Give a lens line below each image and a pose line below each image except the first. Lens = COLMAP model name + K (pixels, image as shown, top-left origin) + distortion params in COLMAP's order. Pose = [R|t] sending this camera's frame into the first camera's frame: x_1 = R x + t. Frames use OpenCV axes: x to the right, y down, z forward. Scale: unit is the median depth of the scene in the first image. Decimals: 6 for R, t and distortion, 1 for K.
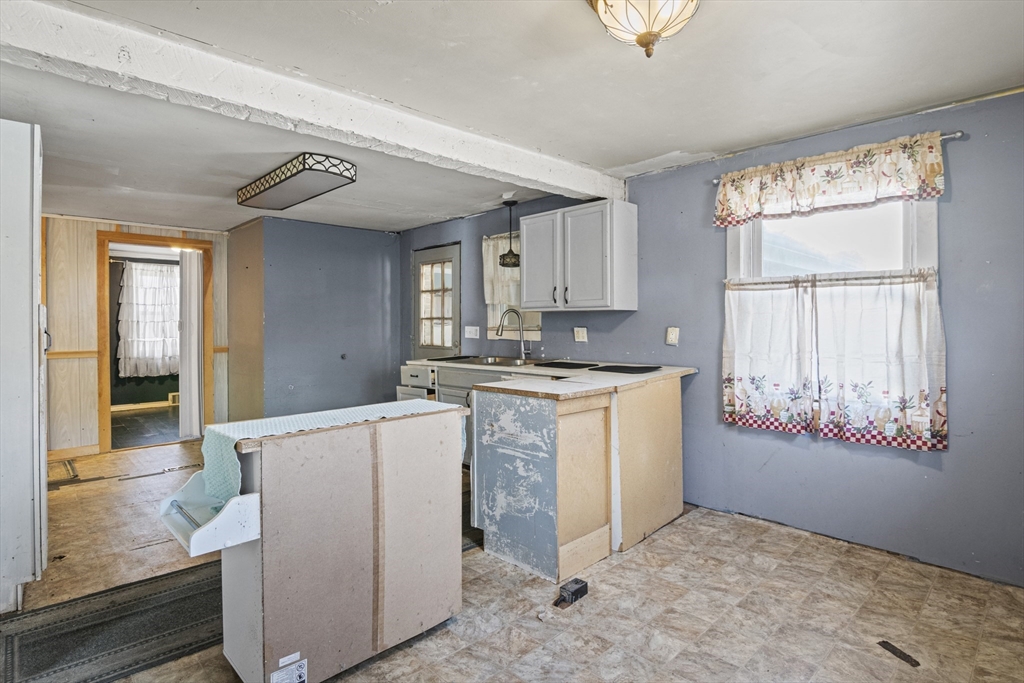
lens RADIAL K [[537.2, 0, 515.4], [0, 537.2, 325.9], [0, 0, 1]] dist [-0.000862, -0.000664]
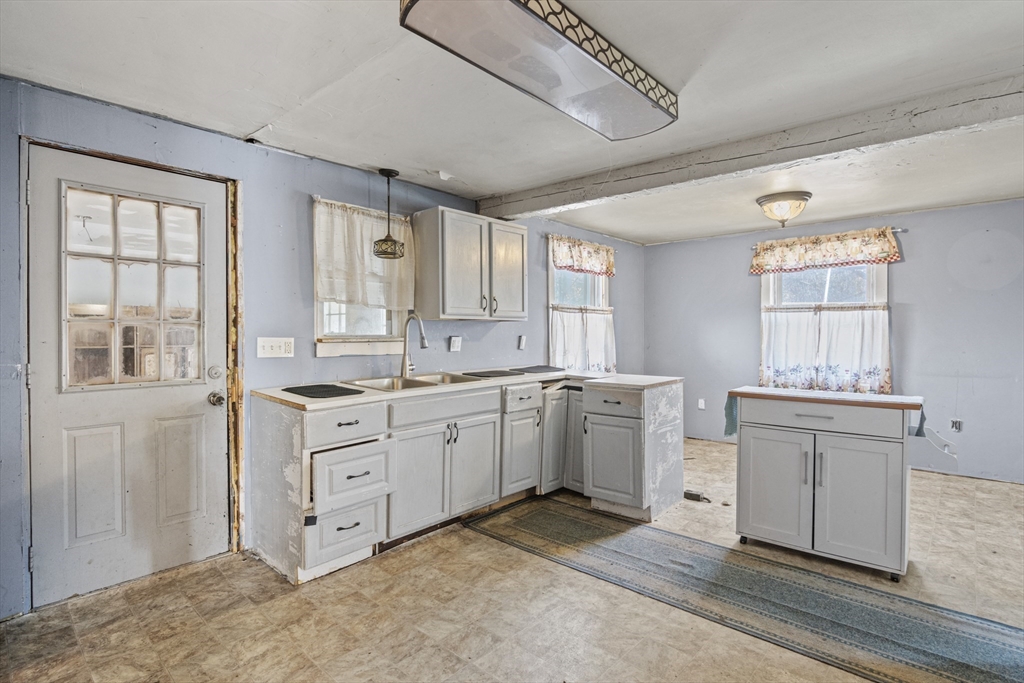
lens RADIAL K [[508.2, 0, 509.6], [0, 508.2, 336.6], [0, 0, 1]] dist [-0.005865, -0.000927]
pose [[-0.072265, -0.004184, 0.997377, -0.661336], [0.006333, 0.999969, 0.004653, -0.000681], [-0.997365, 0.006652, -0.072237, 0.793498]]
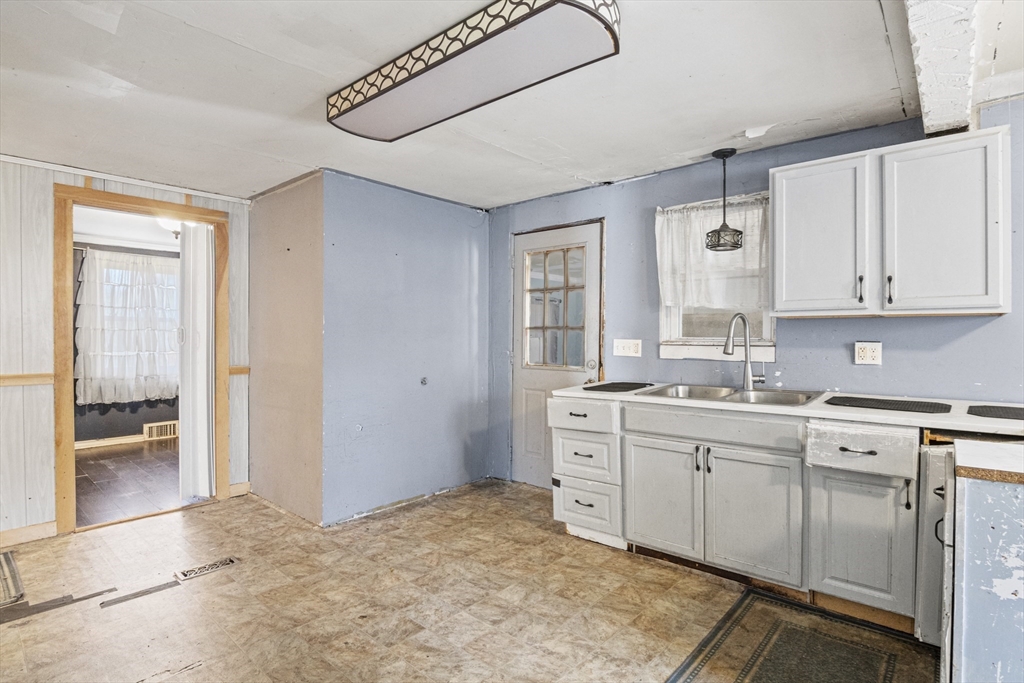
lens RADIAL K [[517.9, 0, 512.0], [0, 517.9, 341.5], [0, 0, 1]] dist [-0.017169, 0.001046]
pose [[0.995870, 0.006558, 0.090554, -0.293737], [-0.006984, 0.999966, 0.004381, 0.002038], [-0.090522, -0.004995, 0.995882, 0.349654]]
